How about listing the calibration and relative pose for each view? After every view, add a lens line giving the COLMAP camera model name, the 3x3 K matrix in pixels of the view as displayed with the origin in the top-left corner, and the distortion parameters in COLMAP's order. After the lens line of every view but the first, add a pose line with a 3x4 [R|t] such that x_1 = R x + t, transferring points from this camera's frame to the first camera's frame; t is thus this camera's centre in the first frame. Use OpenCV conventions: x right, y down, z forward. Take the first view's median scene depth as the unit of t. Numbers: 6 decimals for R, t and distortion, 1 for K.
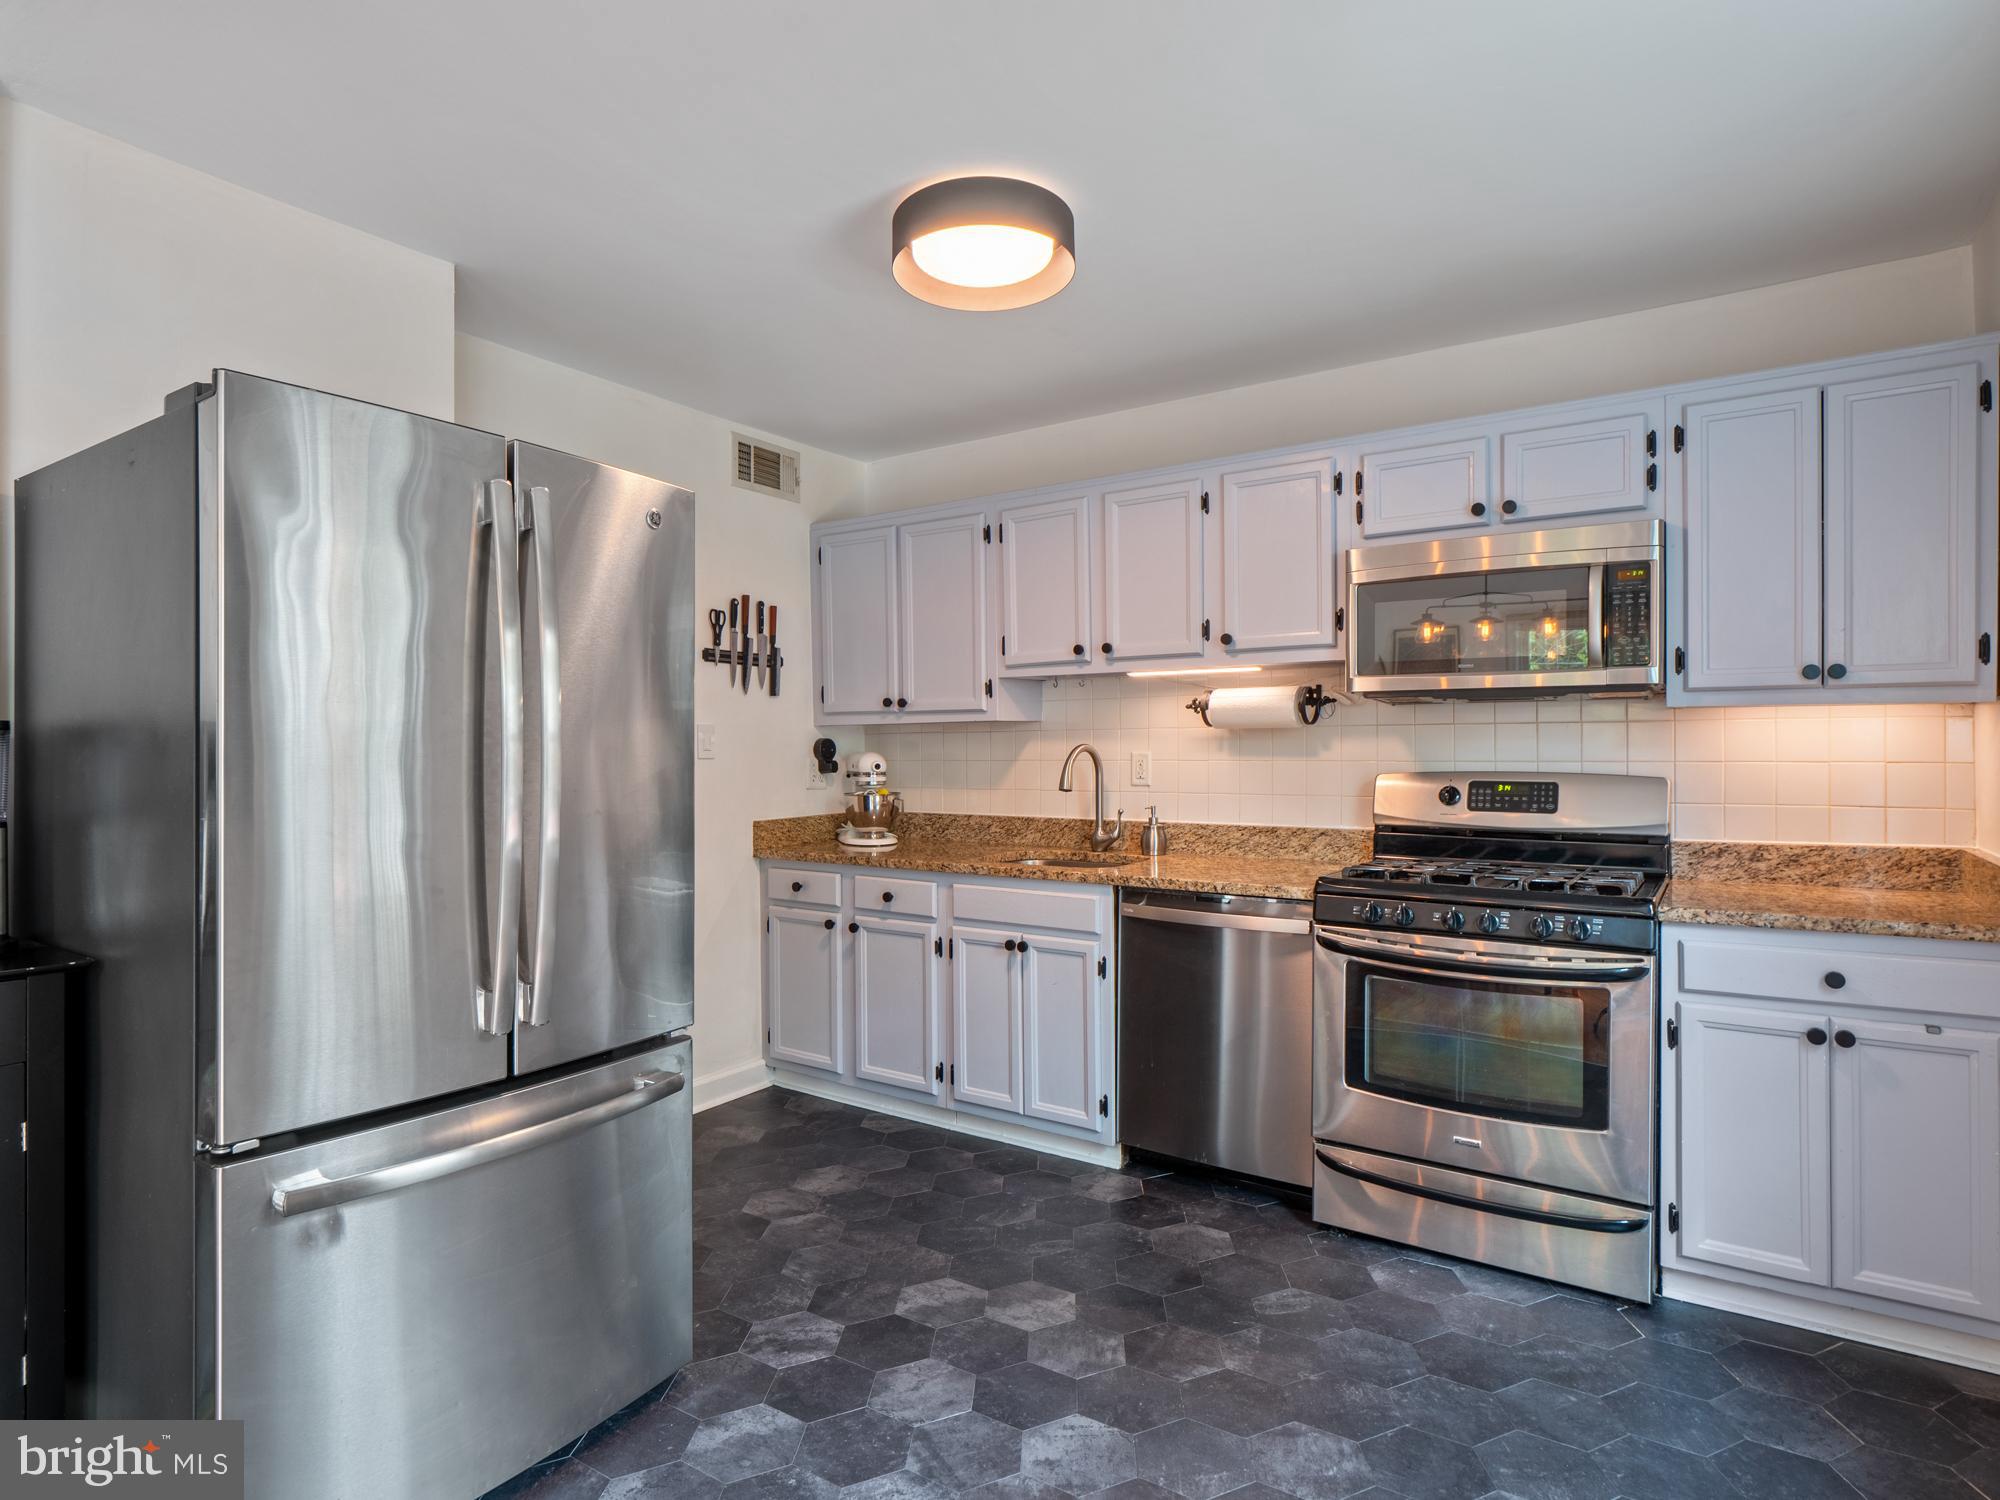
lens RADIAL K [[1057.4, 0, 1000.0], [0, 1057.4, 750.0], [0, 0, 1]] dist [-0.003815, -0.002069]
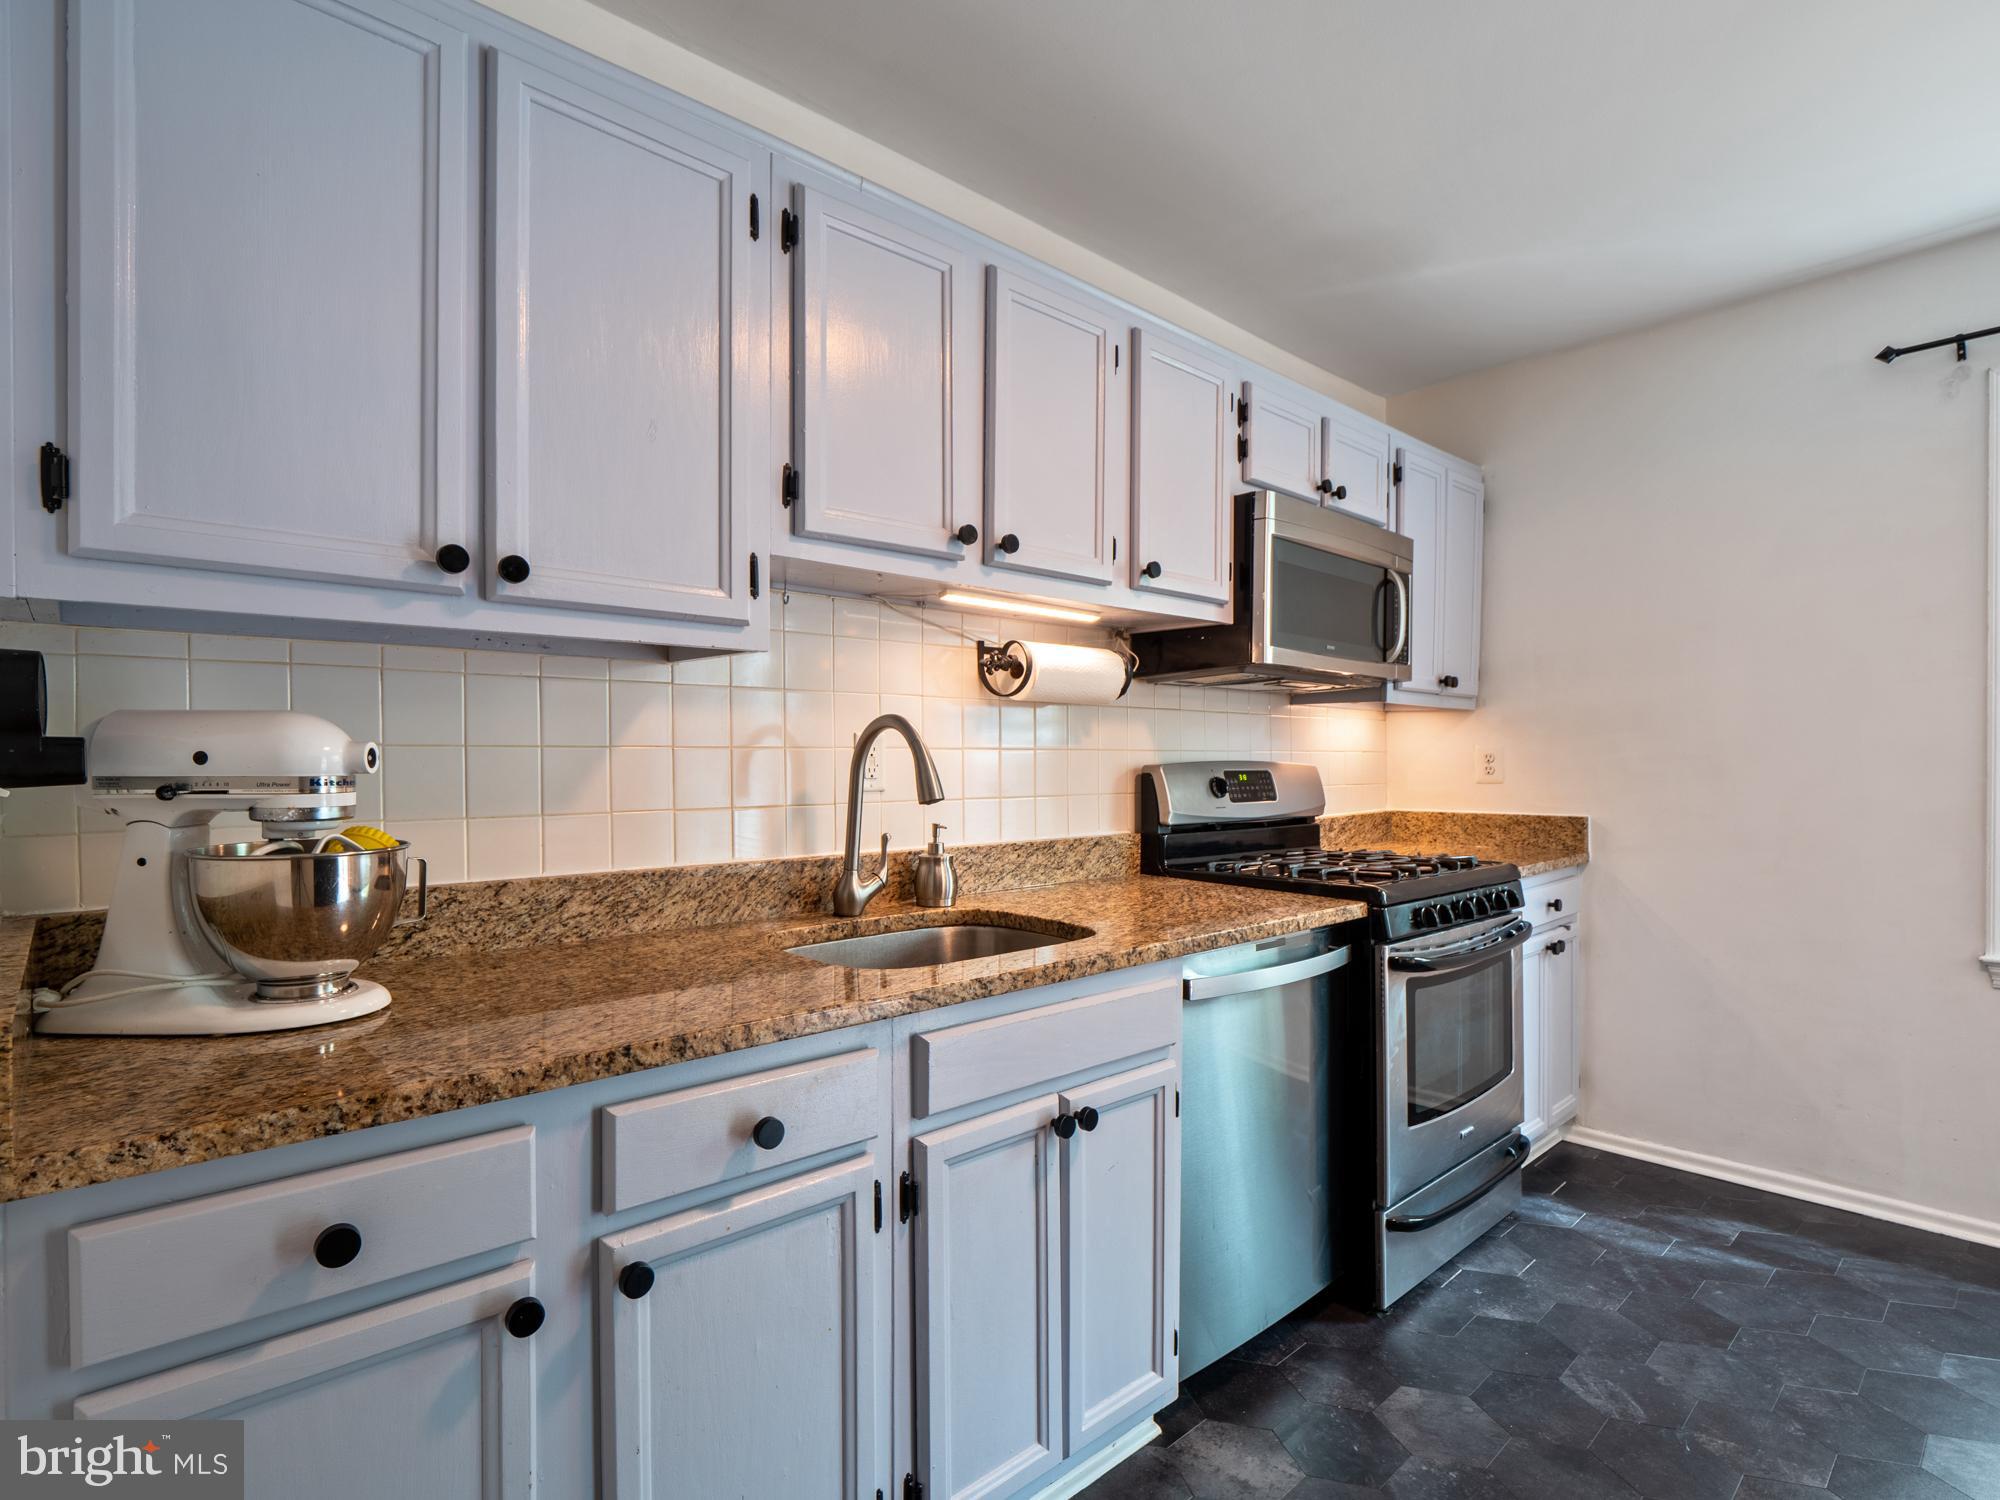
lens RADIAL K [[1018.5, 0, 1000.0], [0, 1018.5, 758.5], [0, 0, 1]] dist [0.001179, -0.000106]
pose [[0.233110, 0.003198, 0.972445, -0.395251], [-0.000627, 0.999995, -0.003138, 0.018058], [-0.972450, 0.000122, 0.233111, 0.815542]]
